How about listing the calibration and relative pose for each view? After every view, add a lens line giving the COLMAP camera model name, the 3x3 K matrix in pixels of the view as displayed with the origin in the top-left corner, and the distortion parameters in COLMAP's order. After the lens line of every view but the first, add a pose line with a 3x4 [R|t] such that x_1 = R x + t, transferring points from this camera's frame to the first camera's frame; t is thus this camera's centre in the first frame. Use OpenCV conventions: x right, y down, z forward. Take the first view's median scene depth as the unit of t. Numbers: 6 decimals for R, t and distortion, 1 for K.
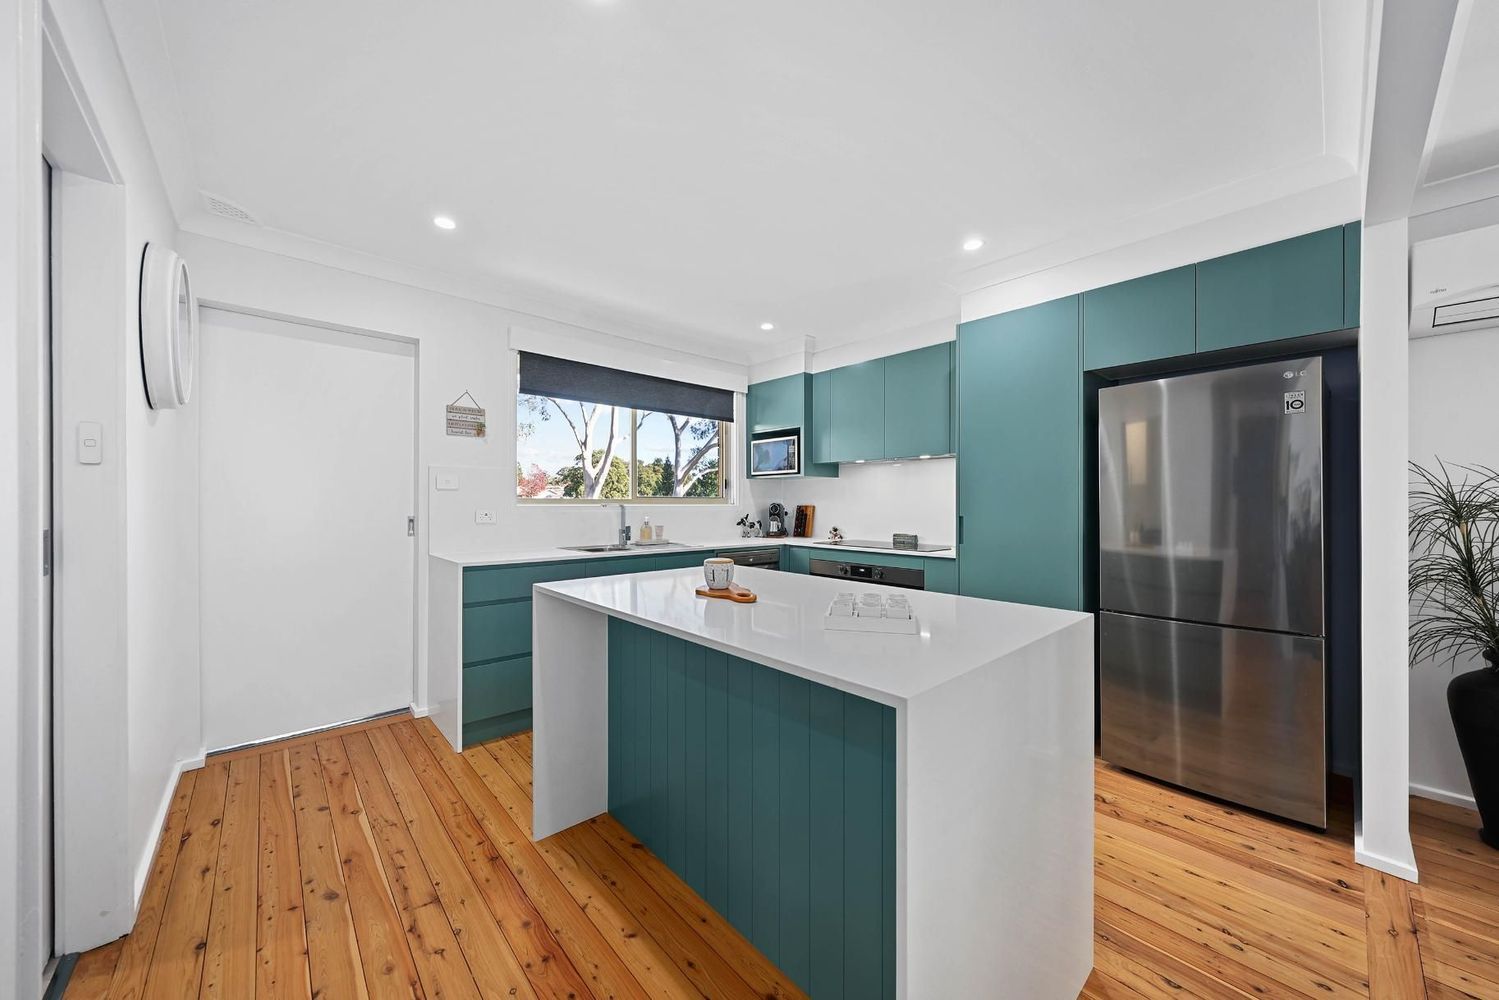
lens RADIAL K [[545.5, 0, 761.9], [0, 545.5, 497.1], [0, 0, 1]] dist [0.004713, -0.001004]
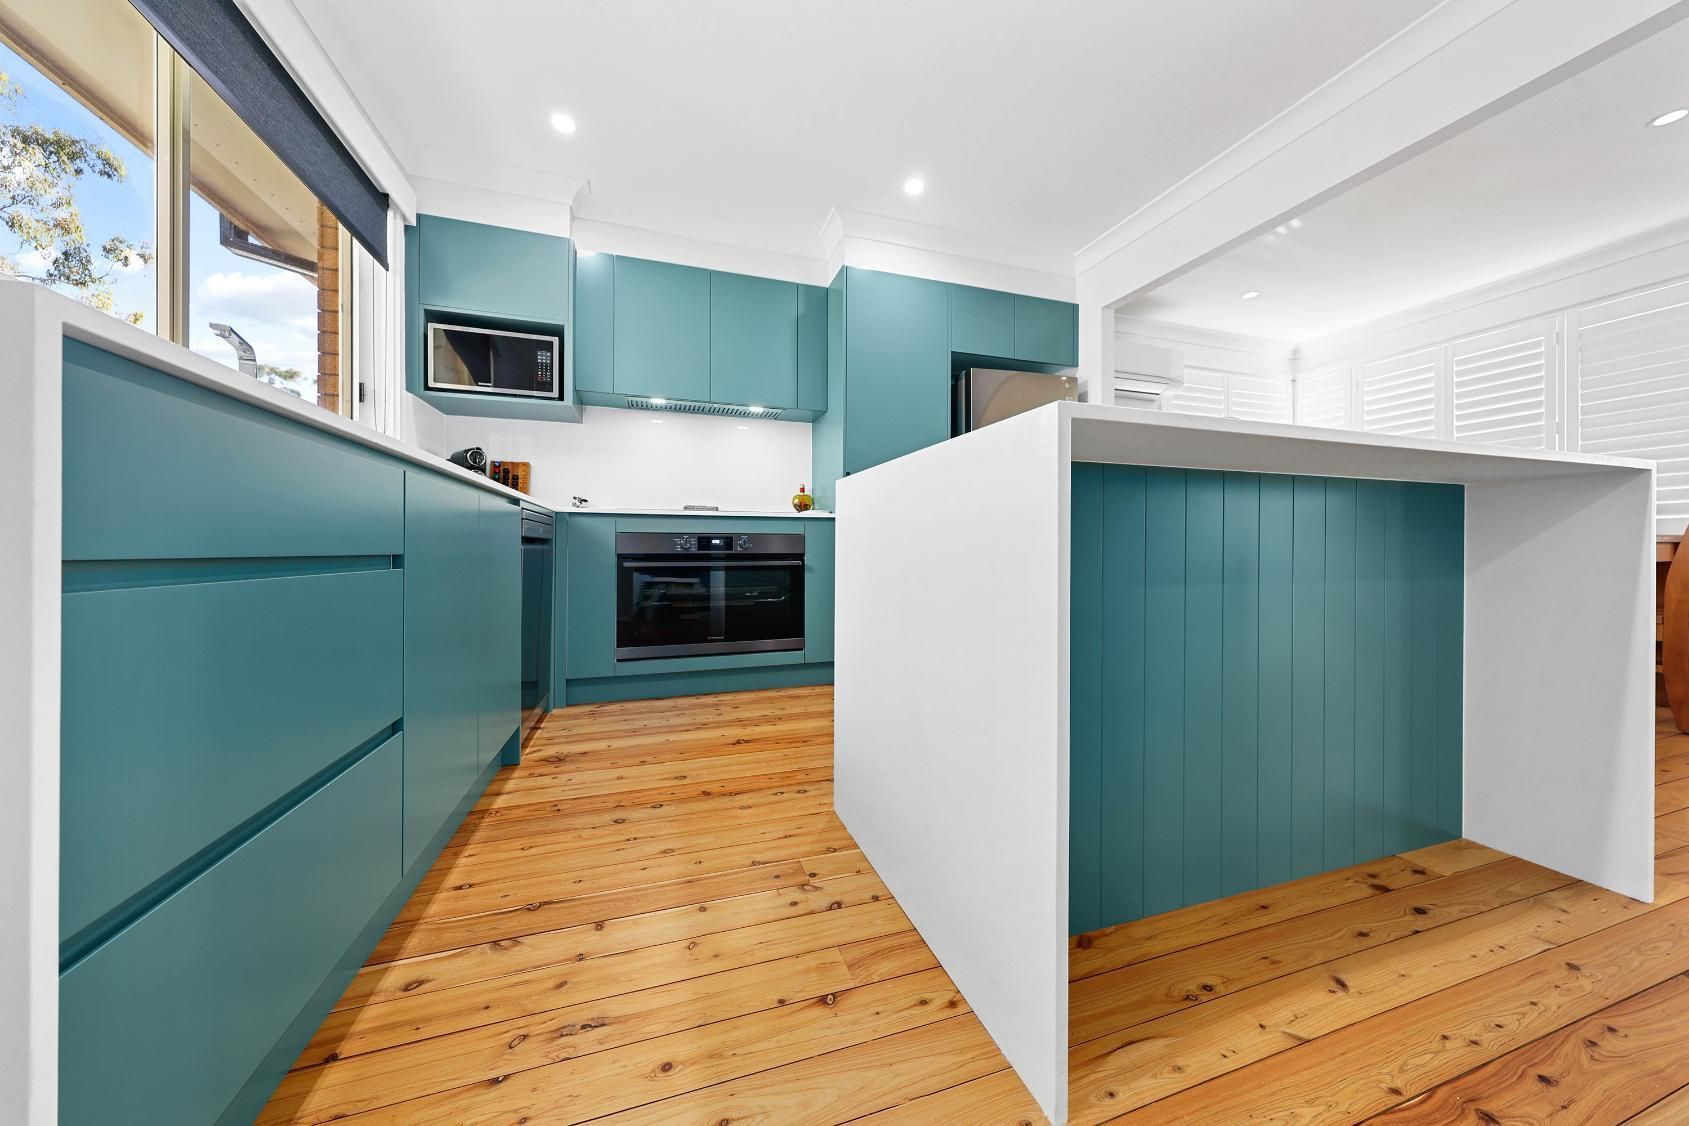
lens RADIAL K [[557.6, 0, 841.7], [0, 557.6, 542.4], [0, 0, 1]] dist [0.005594, -0.000487]
pose [[0.411179, 0.008731, 0.911513, -0.595810], [-0.009615, 0.999940, -0.005241, 0.187005], [-0.911504, -0.006609, 0.411238, 0.721654]]
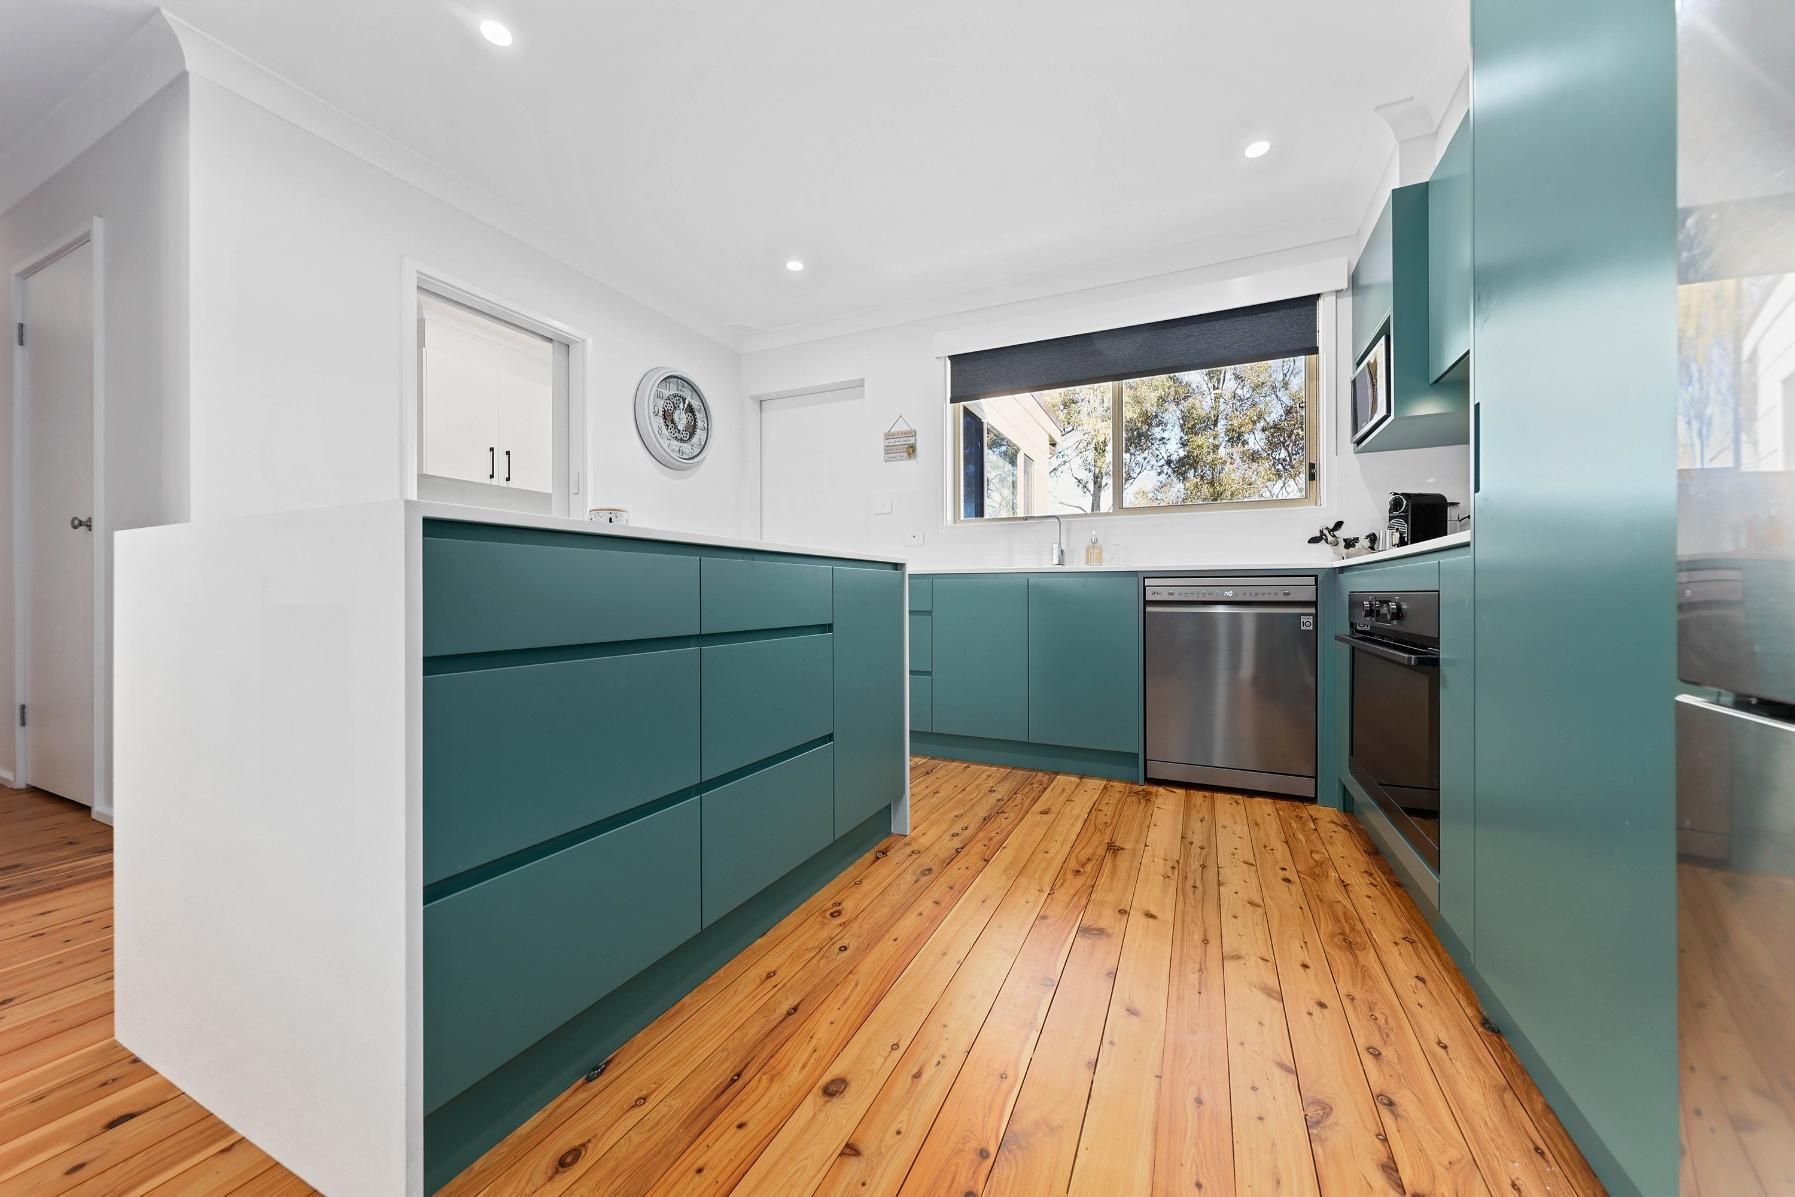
lens RADIAL K [[653.3, 0, 882.3], [0, 653.3, 593.3], [0, 0, 1]] dist [0.004713, -0.001004]
pose [[0.361025, -0.003120, -0.932551, 0.688564], [0.011488, 0.999933, 0.001102, 0.161003], [0.932485, -0.011111, 0.361037, 0.640381]]
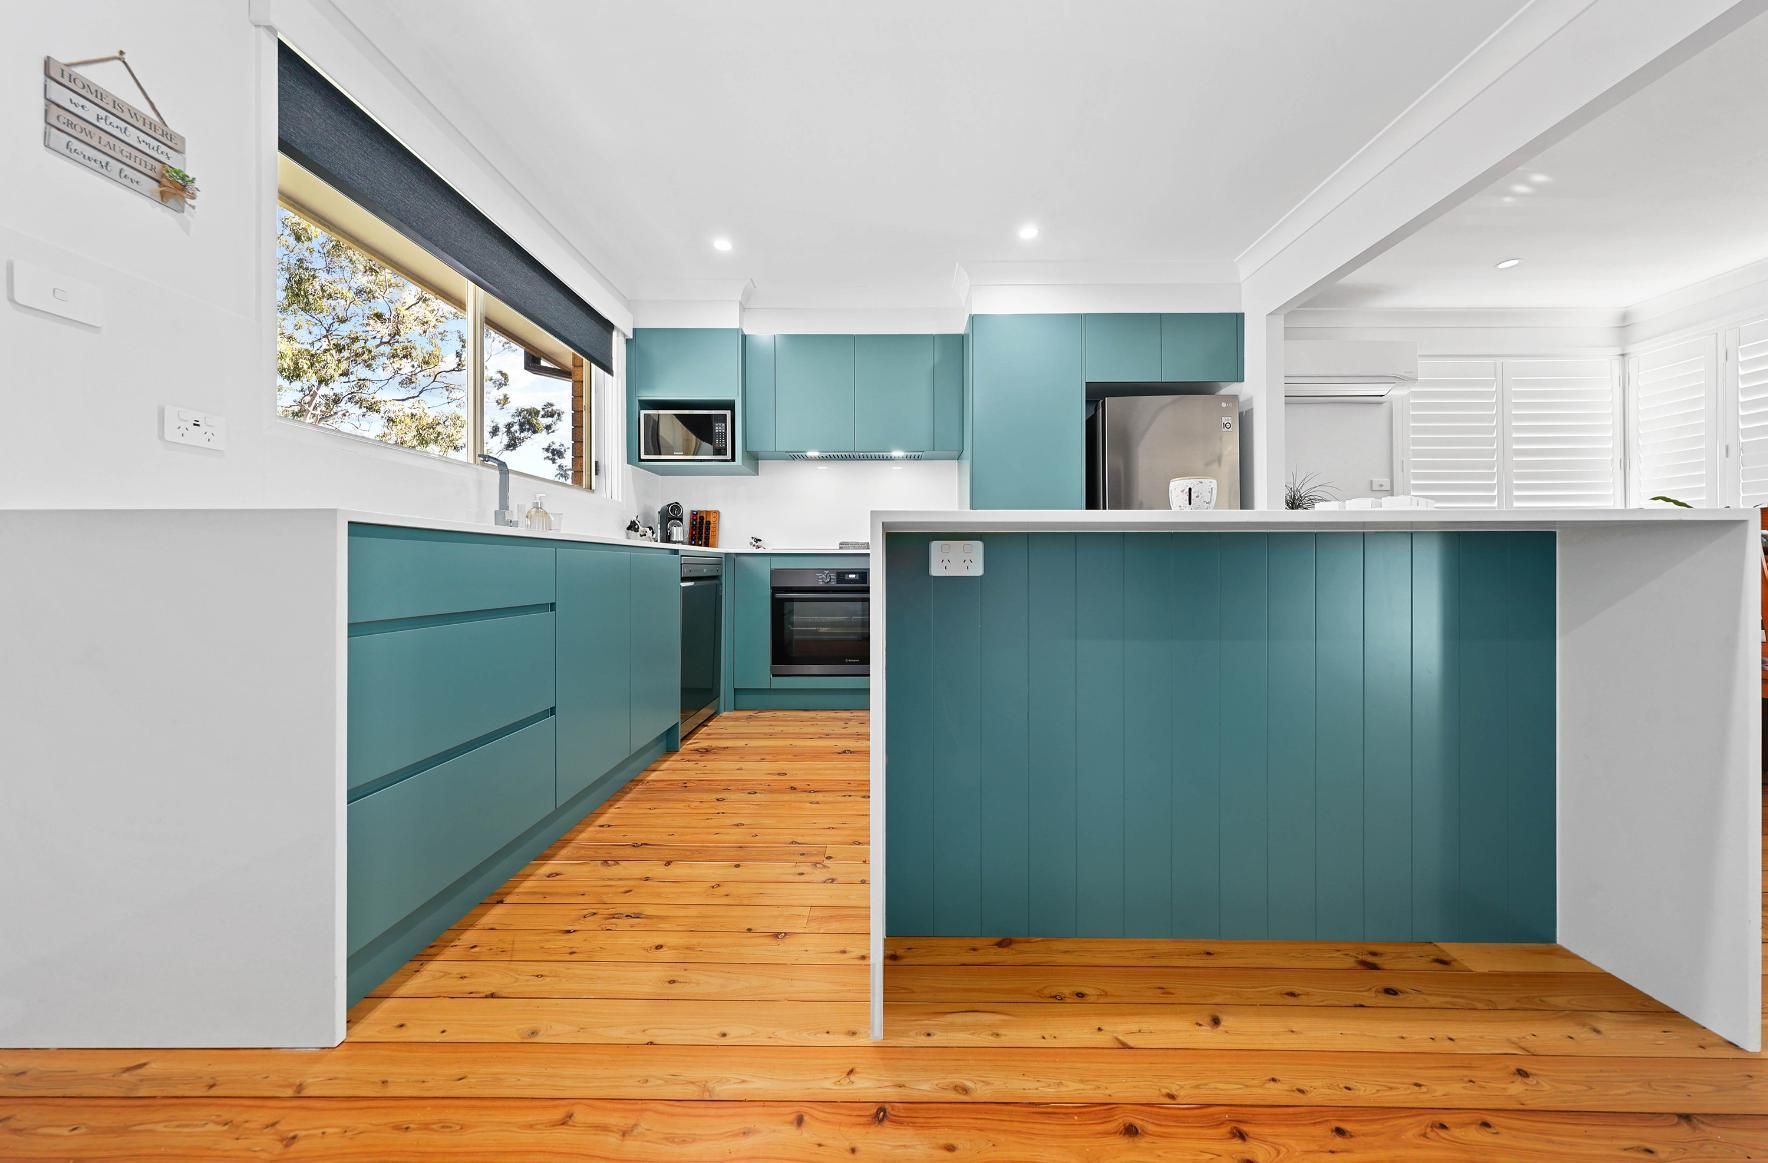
lens RADIAL K [[573.5, 0, 895.7], [0, 573.5, 561.2], [0, 0, 1]] dist [0.004311, -0.000287]
pose [[0.679001, 0.004374, 0.734125, -0.574358], [-0.005447, 0.999985, -0.000920, 0.150985], [-0.734118, -0.003374, 0.679014, 0.472279]]
